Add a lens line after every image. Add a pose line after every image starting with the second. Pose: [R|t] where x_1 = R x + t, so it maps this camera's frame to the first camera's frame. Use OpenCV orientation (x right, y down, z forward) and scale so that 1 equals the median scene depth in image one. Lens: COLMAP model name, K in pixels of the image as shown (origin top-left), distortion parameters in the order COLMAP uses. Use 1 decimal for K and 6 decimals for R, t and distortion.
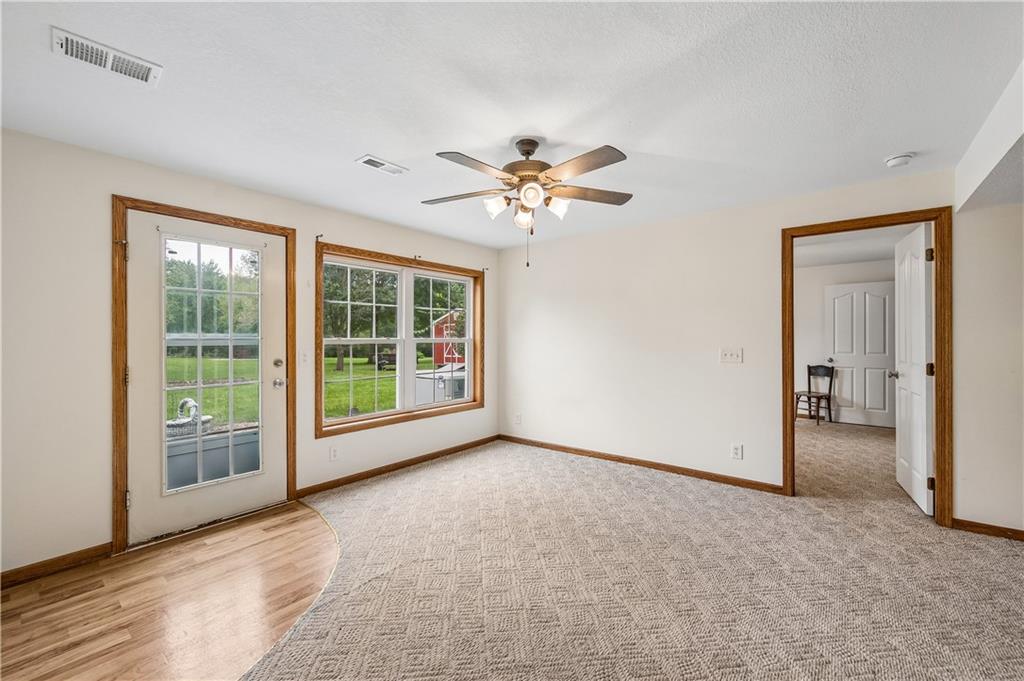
lens RADIAL K [[415.7, 0, 512.0], [0, 415.7, 340.5], [0, 0, 1]] dist [-0.003180, -0.000311]
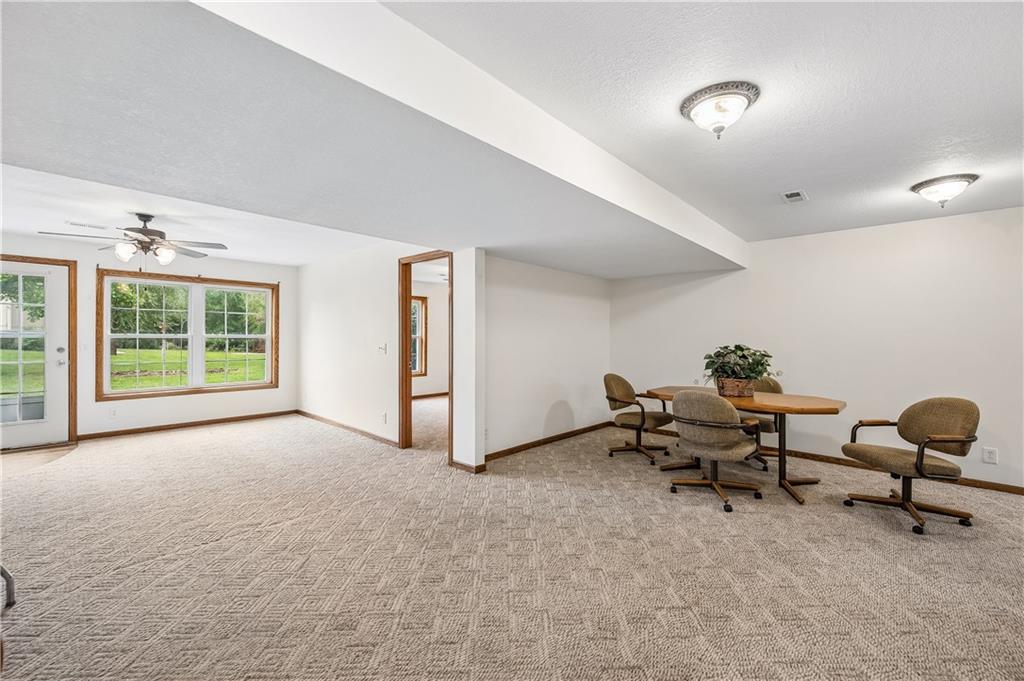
lens RADIAL K [[418.6, 0, 512.0], [0, 418.6, 340.5], [0, 0, 1]] dist [0.002882, 0.000128]
pose [[0.997381, 0.013162, -0.071114, 1.153154], [-0.012862, 0.999906, 0.004675, -0.007863], [0.071169, -0.003748, 0.997457, -0.401581]]
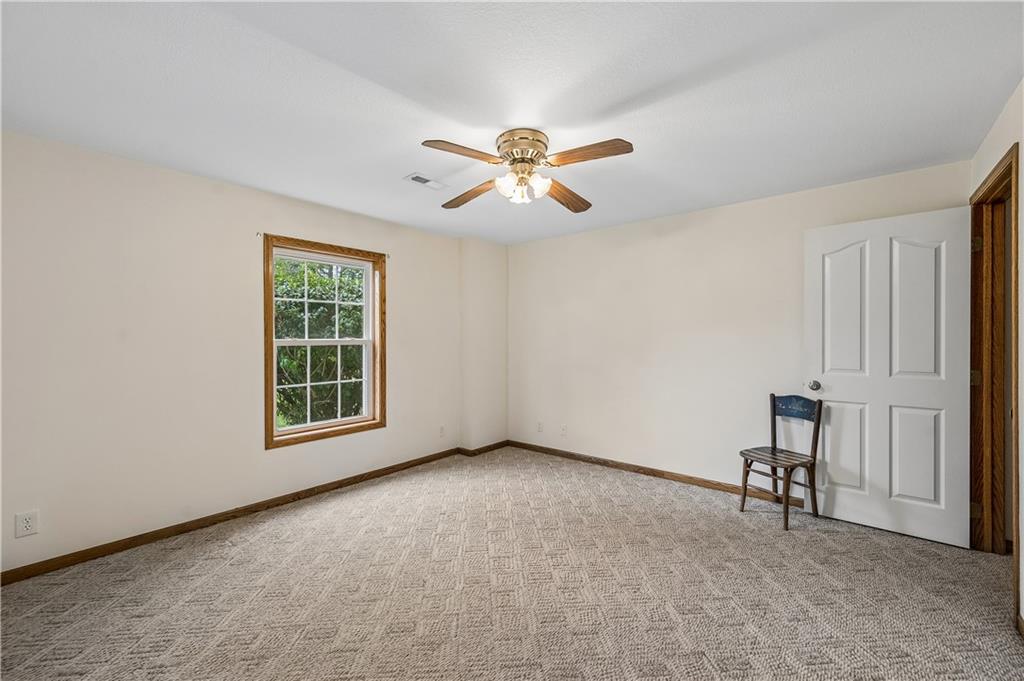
lens RADIAL K [[416.3, 0, 512.0], [0, 416.3, 340.5], [0, 0, 1]] dist [-0.001917, -0.000102]
pose [[0.999890, 0.000279, -0.014854, 0.275404], [-0.000309, 0.999998, -0.002004, -0.002089], [0.014853, 0.002008, 0.999888, 0.334185]]
